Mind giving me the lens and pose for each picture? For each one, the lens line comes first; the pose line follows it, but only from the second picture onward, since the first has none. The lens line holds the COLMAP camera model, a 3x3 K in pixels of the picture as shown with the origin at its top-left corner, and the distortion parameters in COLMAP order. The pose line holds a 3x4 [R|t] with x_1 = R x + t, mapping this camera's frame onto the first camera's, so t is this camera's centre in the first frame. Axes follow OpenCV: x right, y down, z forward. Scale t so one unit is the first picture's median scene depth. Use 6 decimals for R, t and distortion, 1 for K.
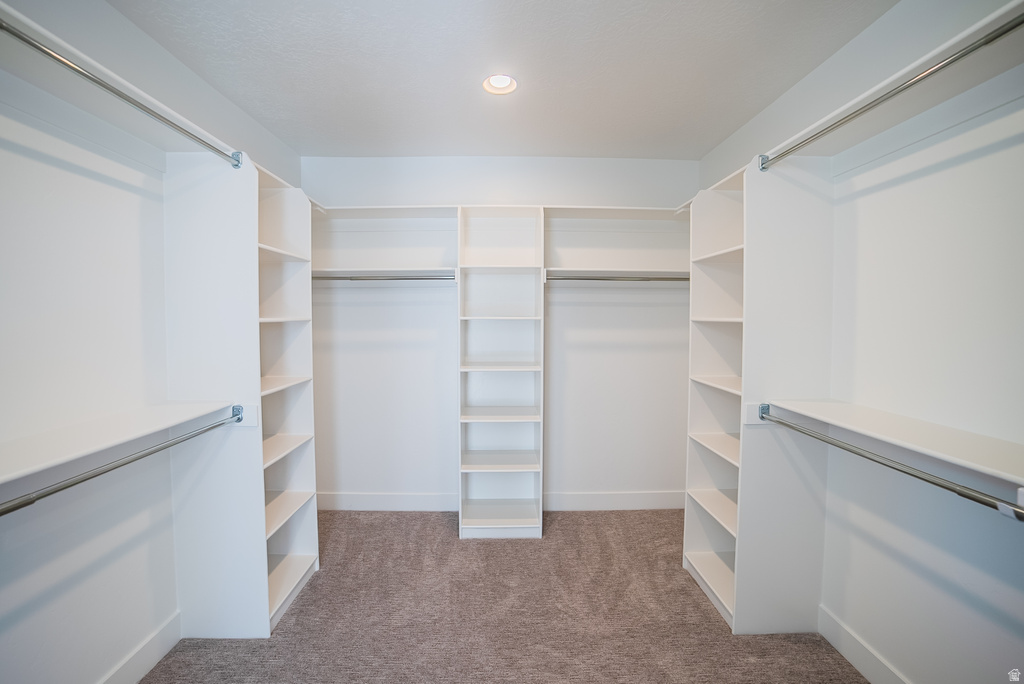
lens RADIAL K [[424.4, 0, 514.4], [0, 424.4, 340.0], [0, 0, 1]] dist [-0.108139, 0.036579]
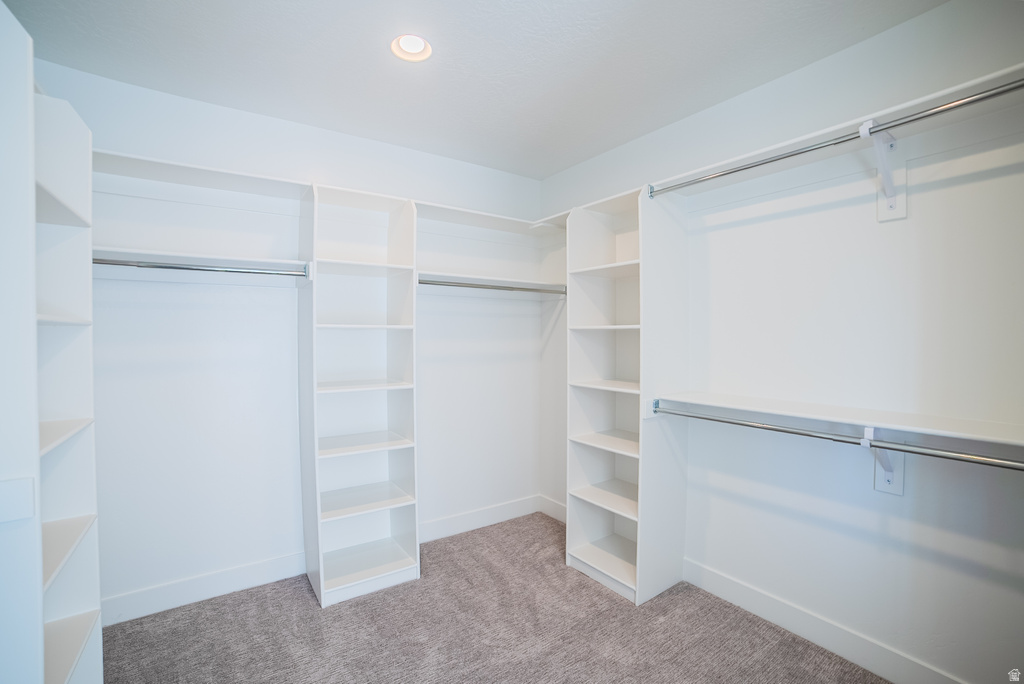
lens RADIAL K [[433.4, 0, 511.1], [0, 433.4, 350.9], [0, 0, 1]] dist [-0.130015, 0.041803]
pose [[0.822424, -0.020894, 0.568491, -0.305260], [0.031668, 0.999457, -0.009080, 0.013385], [-0.567993, 0.025471, 0.822639, 0.177465]]
